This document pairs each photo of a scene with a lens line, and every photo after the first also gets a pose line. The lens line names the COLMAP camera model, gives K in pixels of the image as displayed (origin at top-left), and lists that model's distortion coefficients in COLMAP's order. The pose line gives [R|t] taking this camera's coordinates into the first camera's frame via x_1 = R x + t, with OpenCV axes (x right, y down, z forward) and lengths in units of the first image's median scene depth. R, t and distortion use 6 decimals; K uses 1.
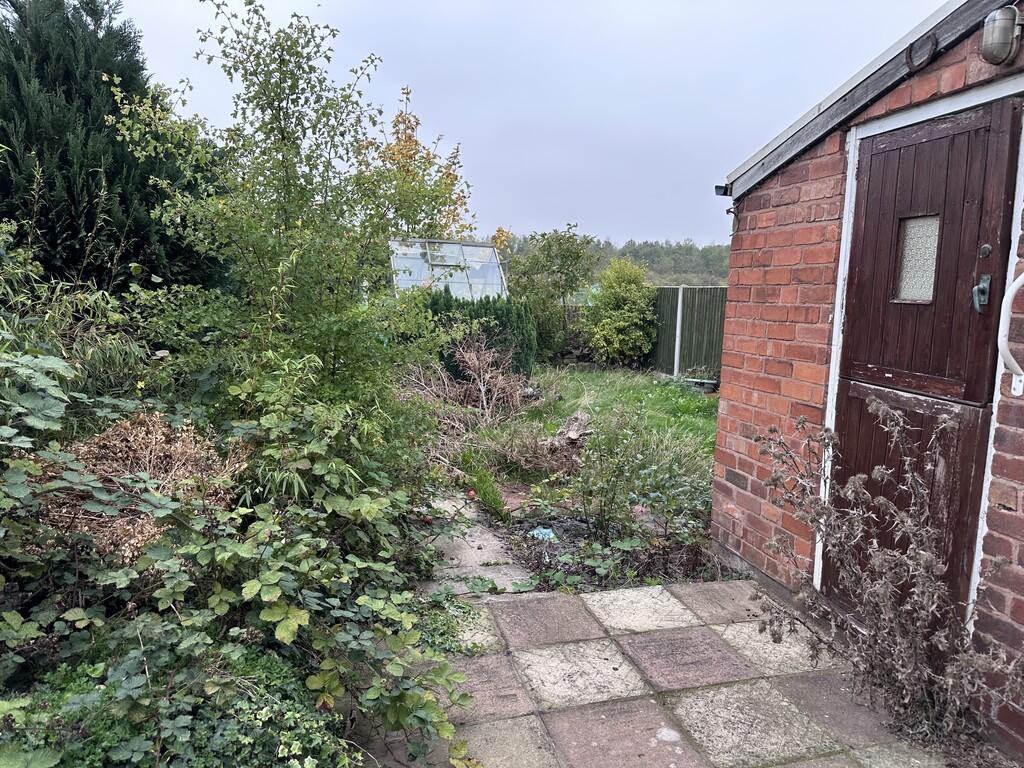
lens RADIAL K [[716.2, 0, 517.9], [0, 716.2, 387.1], [0, 0, 1]] dist [0.067051, -0.076225]
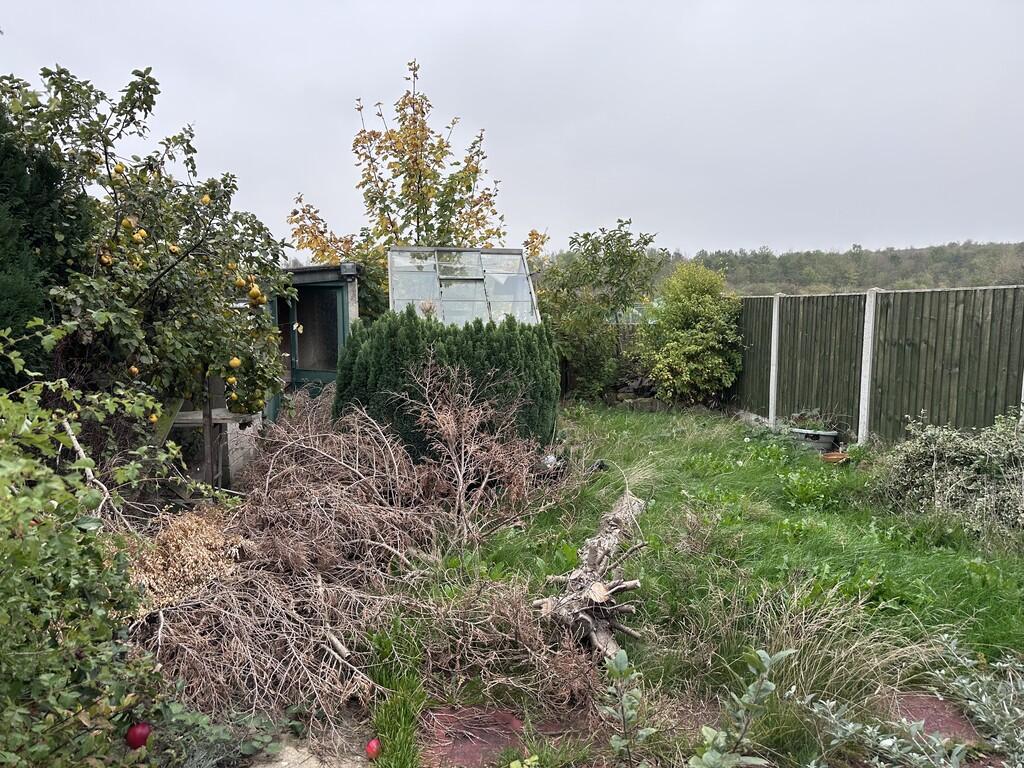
lens RADIAL K [[712.1, 0, 511.9], [0, 712.1, 386.2], [0, 0, 1]] dist [0.062789, -0.066385]
pose [[0.993960, -0.020511, -0.107809, 0.036818], [0.017888, 0.999521, -0.025244, -0.032915], [0.108276, 0.023163, 0.993851, 0.240320]]
